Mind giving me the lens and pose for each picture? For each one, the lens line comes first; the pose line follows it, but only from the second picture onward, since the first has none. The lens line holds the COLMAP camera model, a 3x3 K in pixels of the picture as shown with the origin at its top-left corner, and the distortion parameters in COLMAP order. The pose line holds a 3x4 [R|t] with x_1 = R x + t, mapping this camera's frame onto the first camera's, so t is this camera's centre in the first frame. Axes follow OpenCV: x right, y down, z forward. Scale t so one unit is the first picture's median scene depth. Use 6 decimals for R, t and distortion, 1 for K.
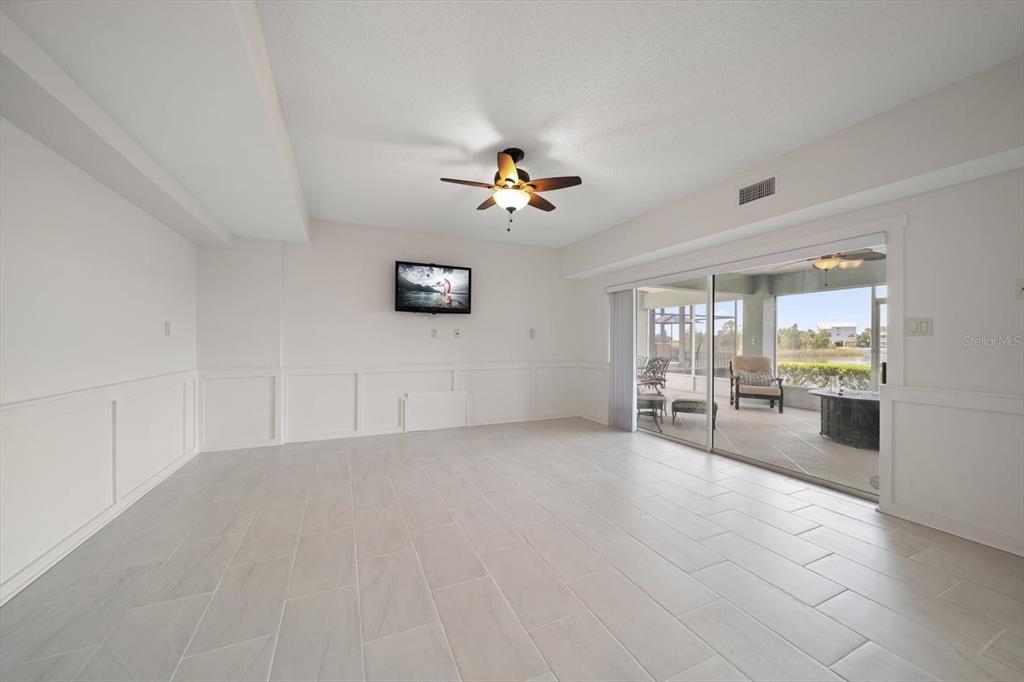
lens RADIAL K [[369.2, 0, 512.8], [0, 369.2, 342.5], [0, 0, 1]] dist [0.000597, 0.000008]
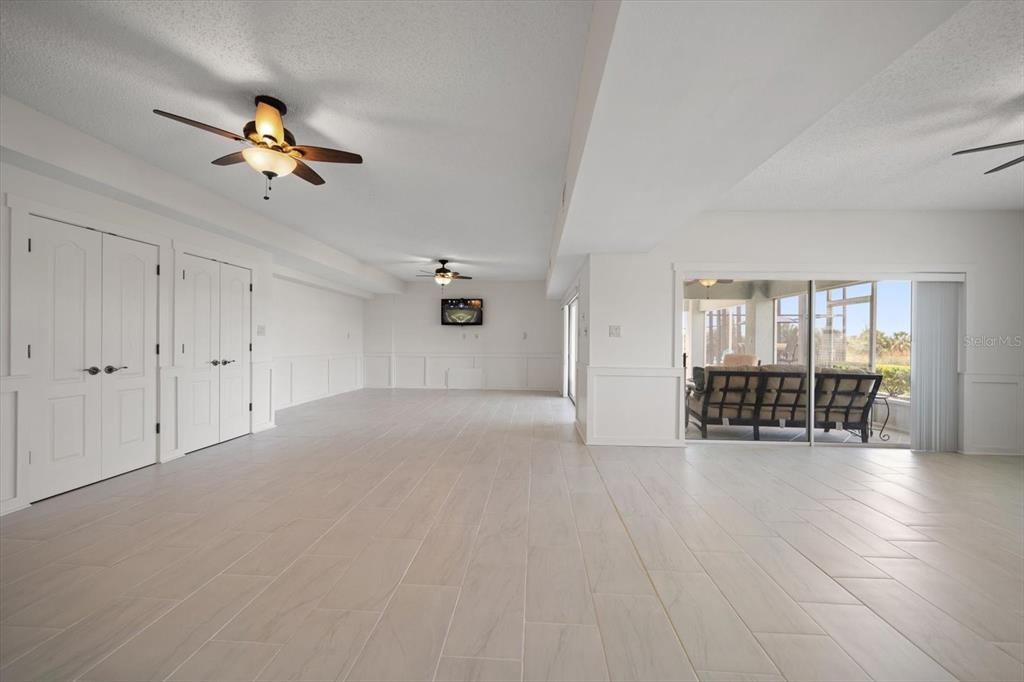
lens RADIAL K [[369.2, 0, 511.9], [0, 369.2, 342.0], [0, 0, 1]] dist [0.000597, 0.000008]
pose [[0.879275, 0.001717, -0.476311, 0.825195], [-0.003473, 0.999990, -0.002808, 0.006395], [0.476301, 0.004123, 0.879272, -0.463148]]
